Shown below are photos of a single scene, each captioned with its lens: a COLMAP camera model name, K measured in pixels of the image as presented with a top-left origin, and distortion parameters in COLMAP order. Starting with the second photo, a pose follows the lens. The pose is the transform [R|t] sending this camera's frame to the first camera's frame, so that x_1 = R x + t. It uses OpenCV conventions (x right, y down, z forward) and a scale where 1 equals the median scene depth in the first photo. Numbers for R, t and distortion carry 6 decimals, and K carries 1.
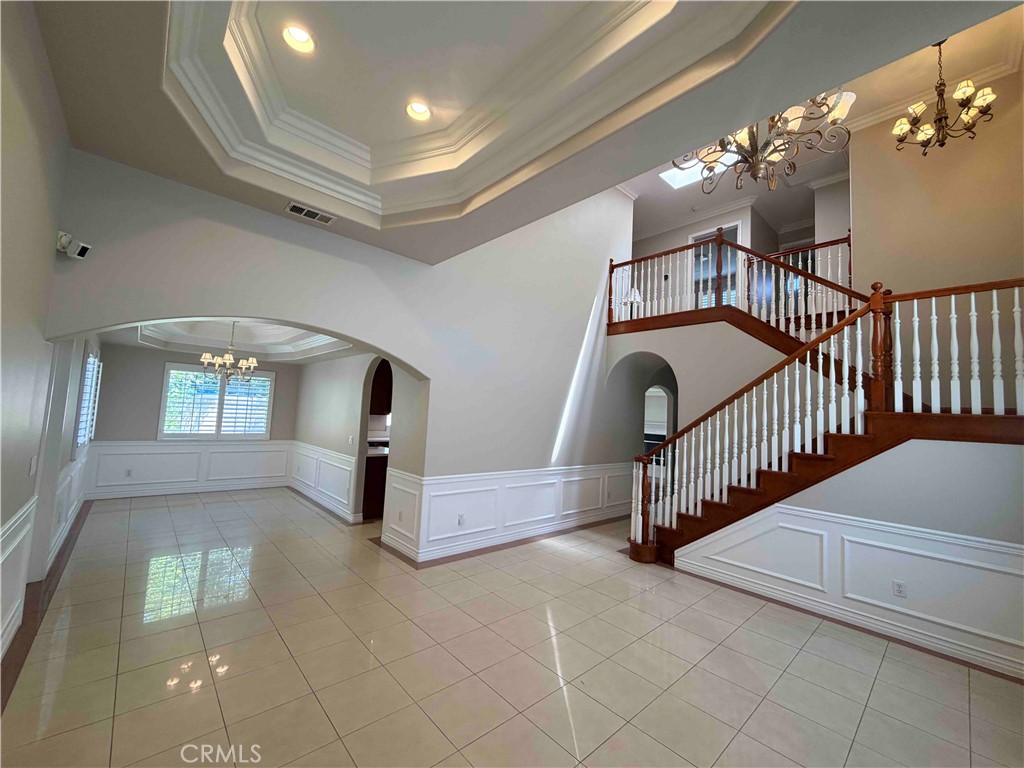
lens RADIAL K [[406.5, 0, 511.5], [0, 406.5, 384.7], [0, 0, 1]] dist [0.000954, 0.000049]
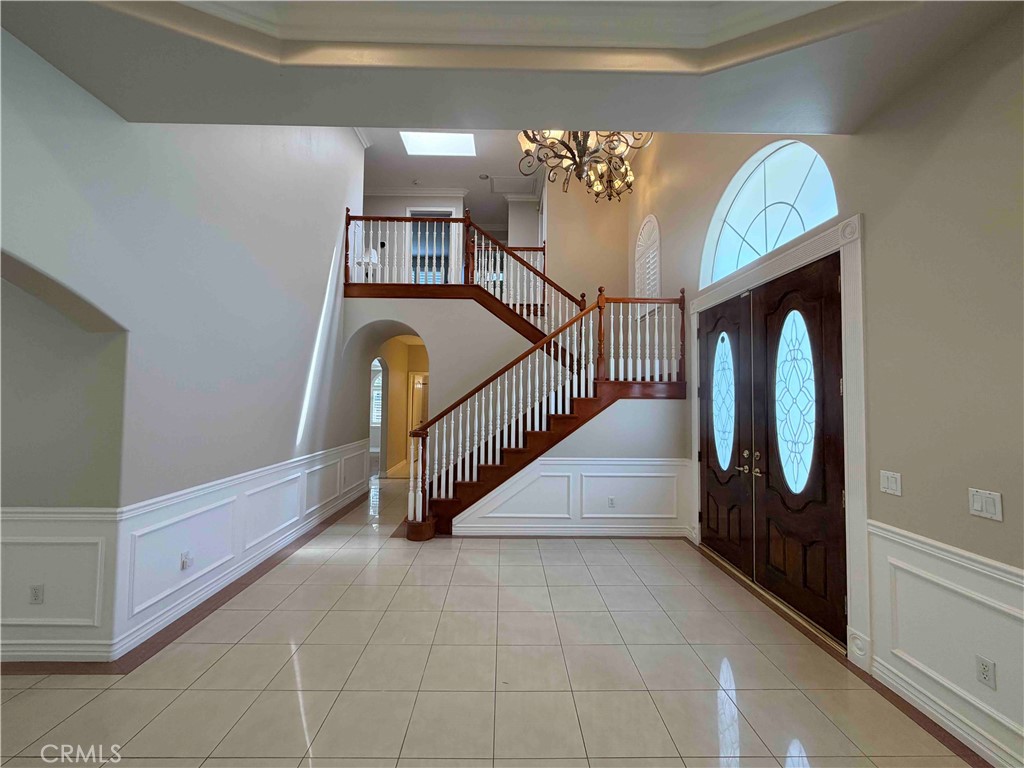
lens RADIAL K [[406.5, 0, 510.4], [0, 406.5, 383.8], [0, 0, 1]] dist [0.000954, 0.000049]
pose [[0.666000, -0.014963, 0.745802, -0.243698], [-0.030355, 0.998427, 0.047139, 0.015134], [-0.745334, -0.054033, 0.664498, 0.218608]]
